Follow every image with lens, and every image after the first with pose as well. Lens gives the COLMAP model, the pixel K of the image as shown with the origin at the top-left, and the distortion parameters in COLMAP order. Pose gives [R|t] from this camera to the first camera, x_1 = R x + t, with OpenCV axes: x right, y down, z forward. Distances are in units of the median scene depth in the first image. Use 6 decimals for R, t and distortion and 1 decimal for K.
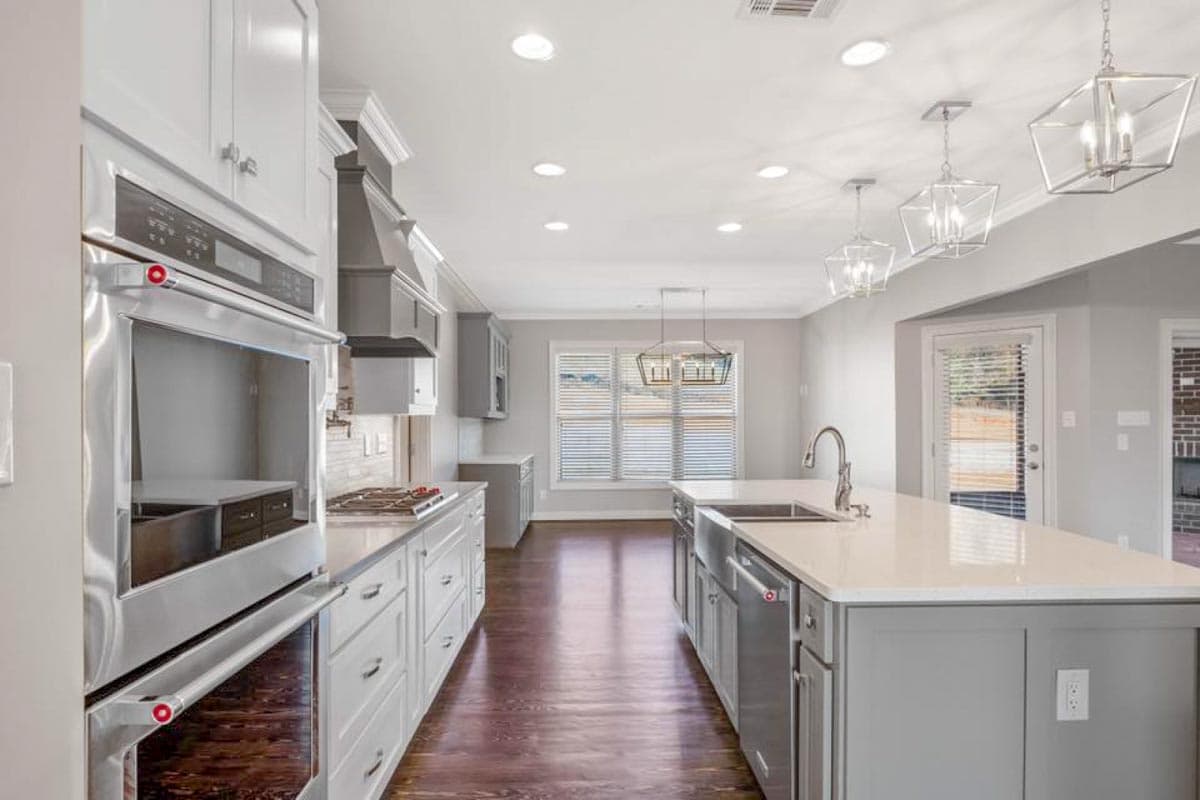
lens RADIAL K [[635.8, 0, 602.3], [0, 635.8, 423.6], [0, 0, 1]] dist [-0.001877, -0.000425]
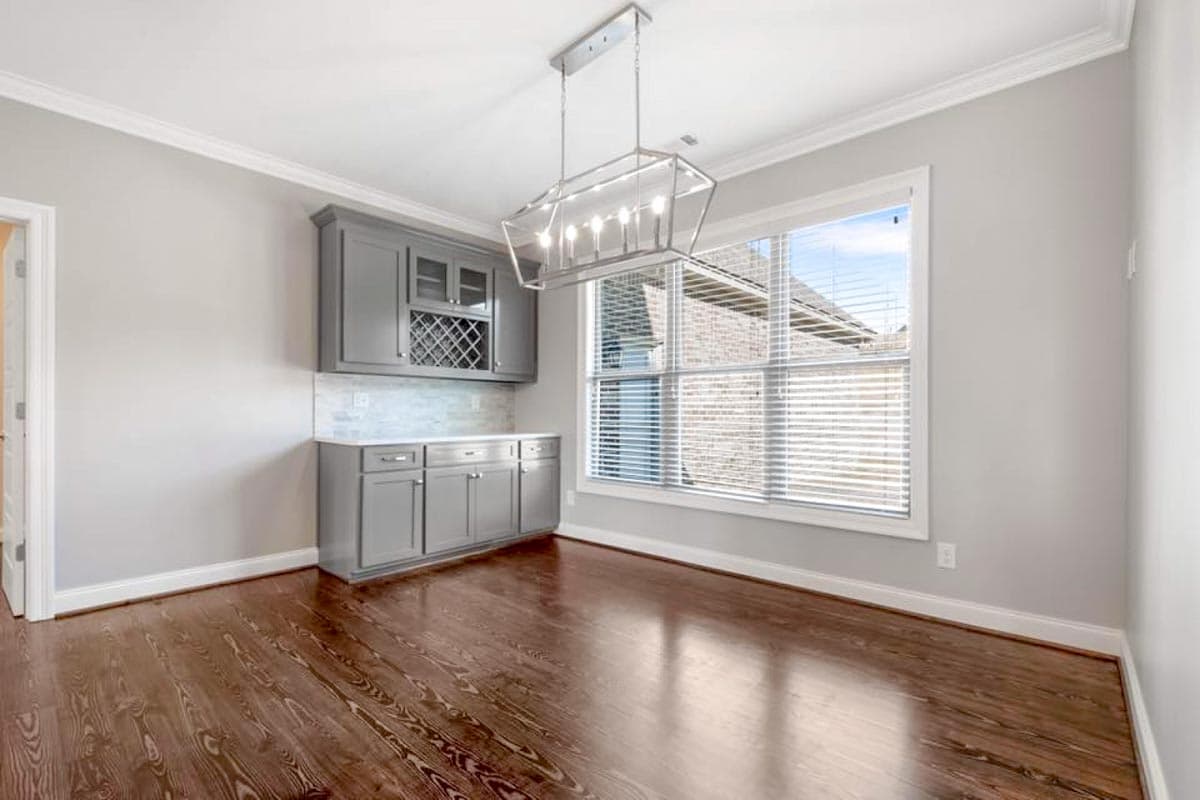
lens RADIAL K [[533.1, 0, 598.8], [0, 533.1, 405.4], [0, 0, 1]] dist [-0.001685, -0.000213]
pose [[0.715305, -0.005394, -0.698791, 0.392481], [-0.003882, 0.999924, -0.011693, 0.031633], [0.698802, 0.011077, 0.715230, 0.810364]]
